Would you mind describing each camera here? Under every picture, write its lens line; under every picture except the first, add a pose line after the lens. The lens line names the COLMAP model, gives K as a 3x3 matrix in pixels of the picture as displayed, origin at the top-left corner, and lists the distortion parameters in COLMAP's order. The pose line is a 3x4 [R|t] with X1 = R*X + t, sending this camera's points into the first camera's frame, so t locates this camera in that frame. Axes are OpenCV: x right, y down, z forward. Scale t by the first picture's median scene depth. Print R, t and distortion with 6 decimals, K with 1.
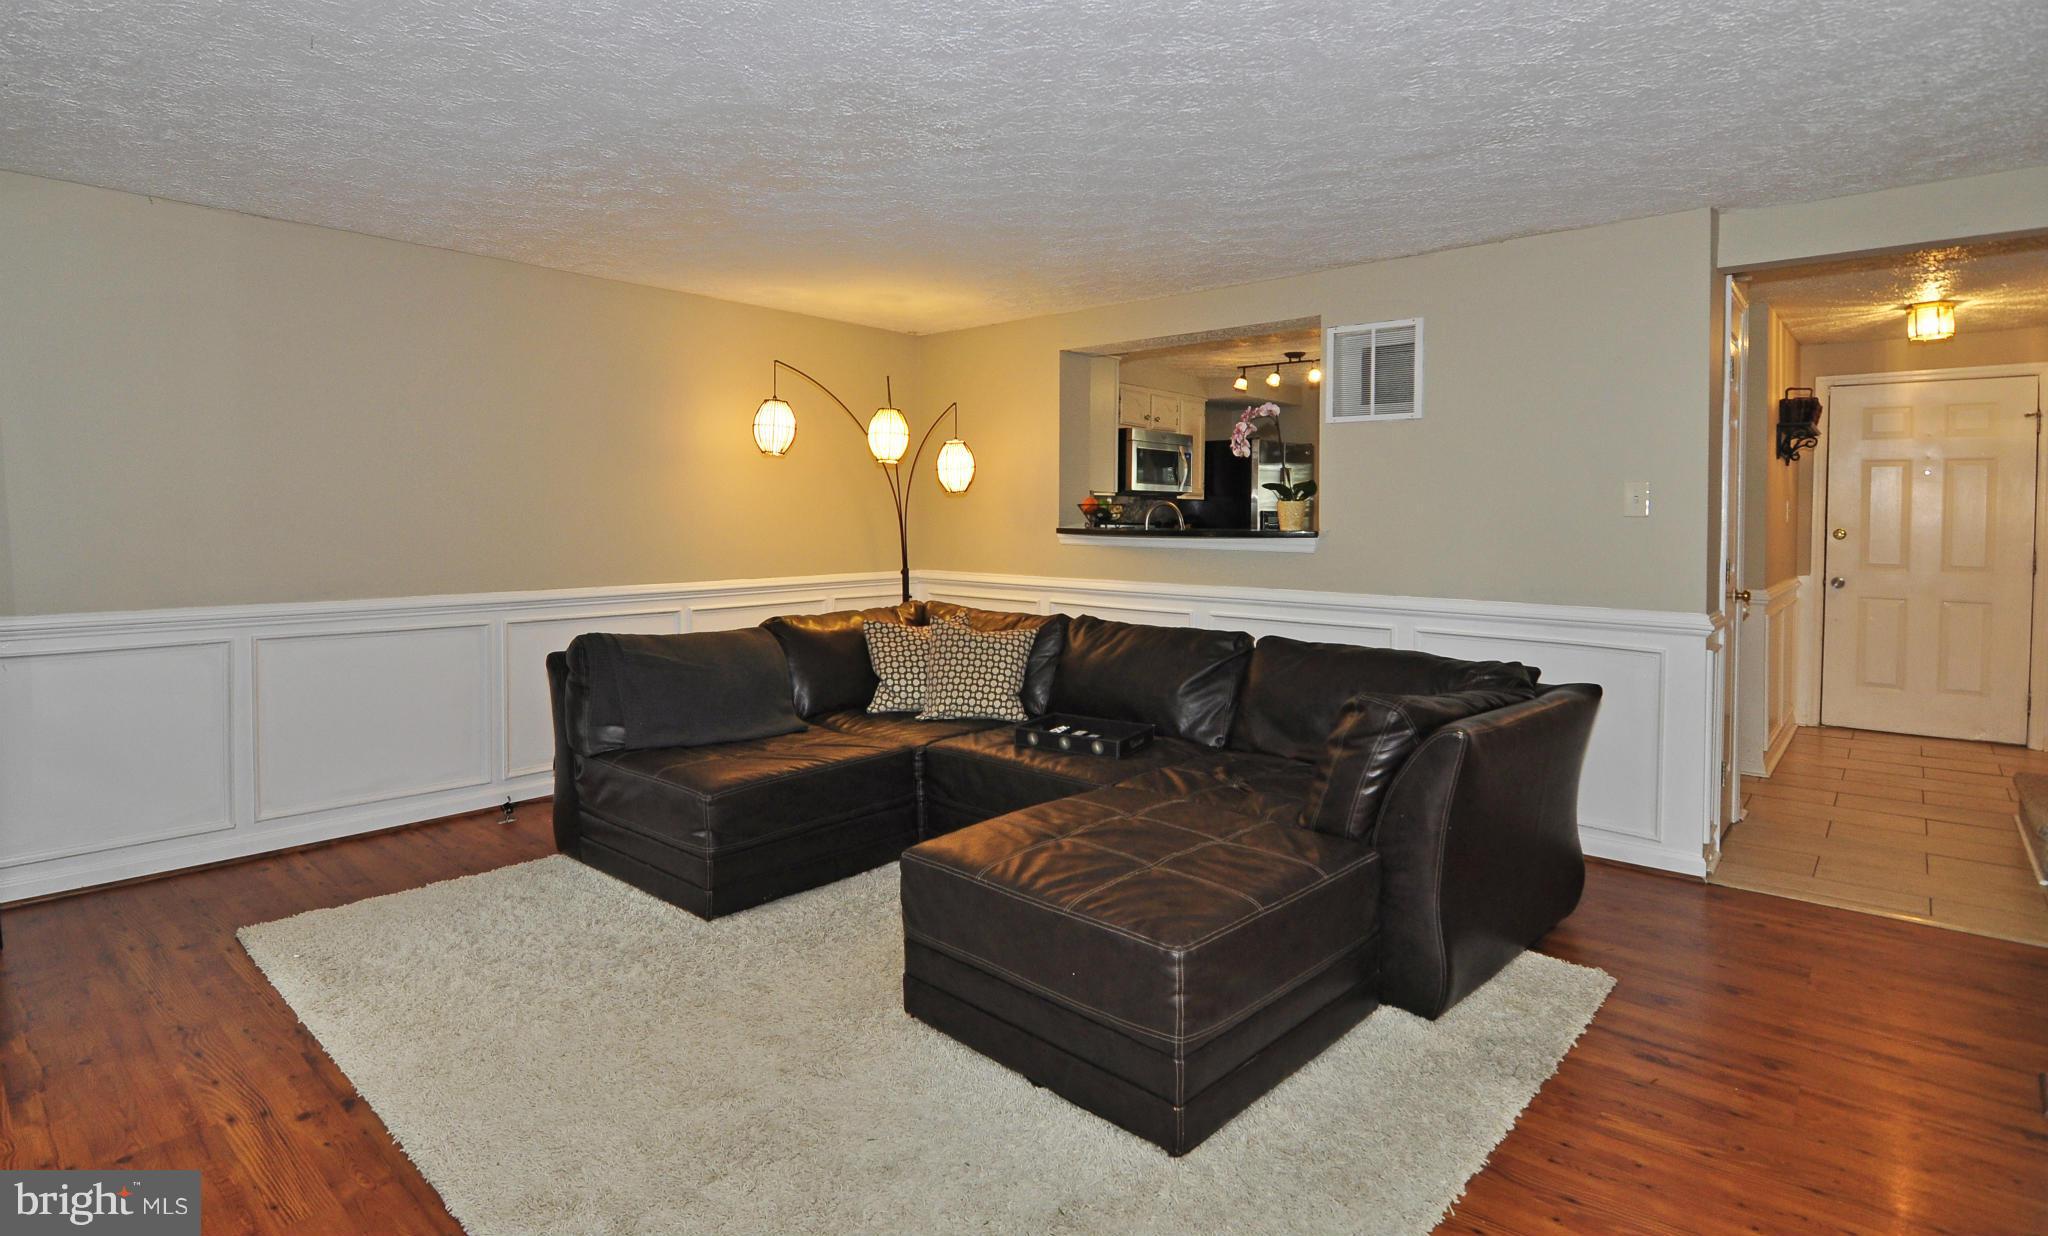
lens RADIAL K [[1062.5, 0, 1025.8], [0, 1062.5, 547.9], [0, 0, 1]] dist [-0.001164, -0.001003]
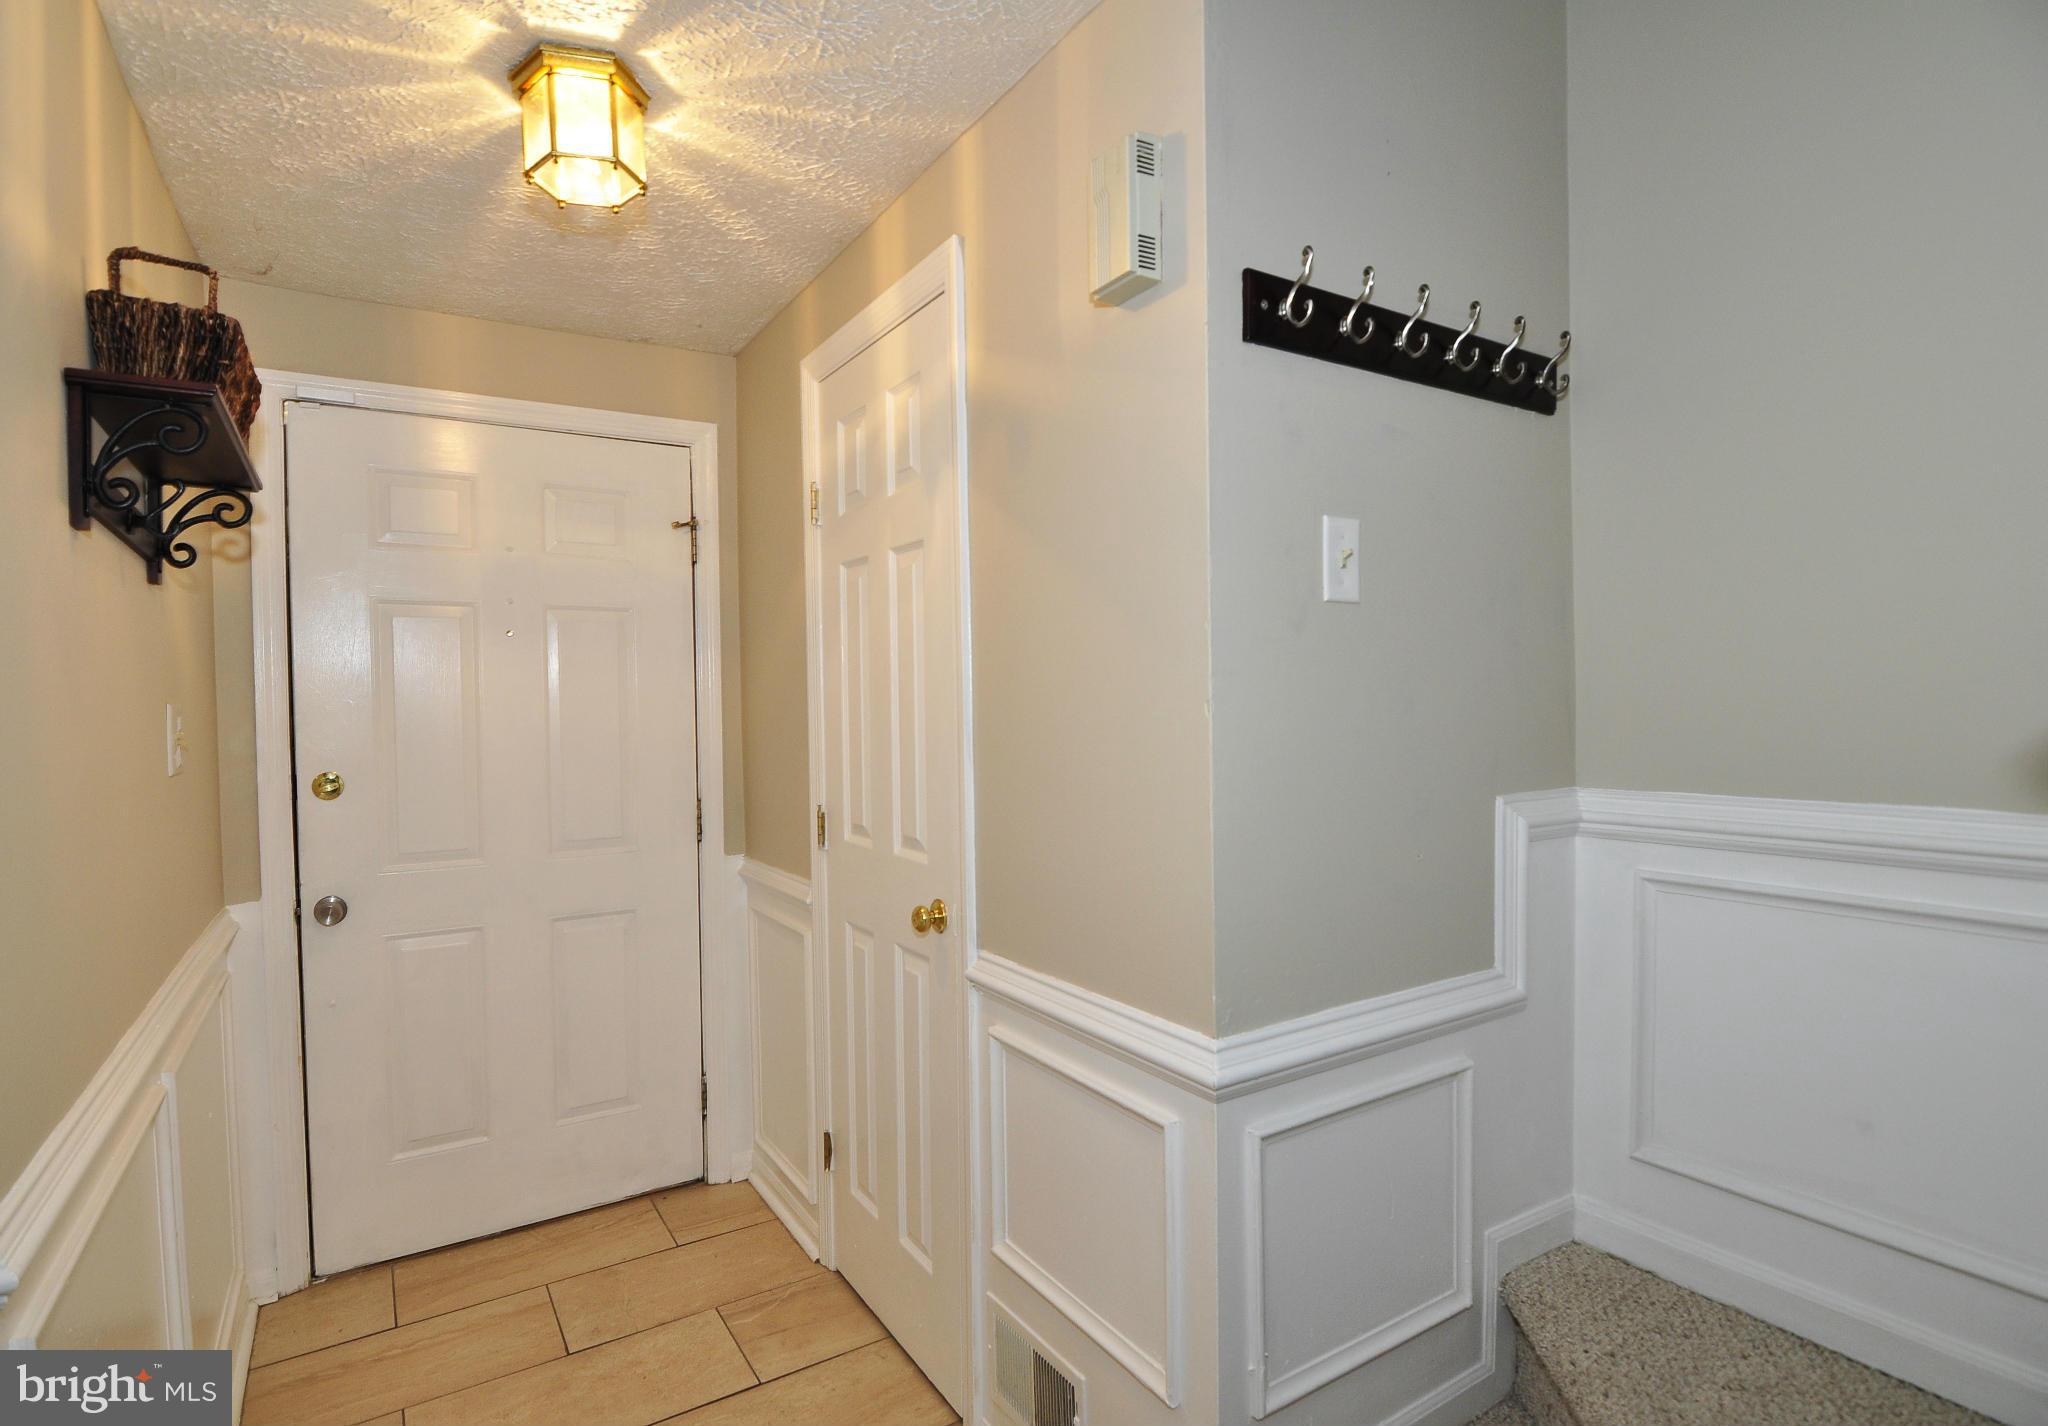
lens RADIAL K [[1027.5, 0, 1024.0], [0, 1027.5, 713.0], [0, 0, 1]] dist [0.000061, -0.023255]
pose [[0.292129, -0.039199, 0.955575, 0.528258], [0.031887, 0.999003, 0.031233, -0.046410], [-0.955847, 0.021347, 0.293088, 0.704586]]
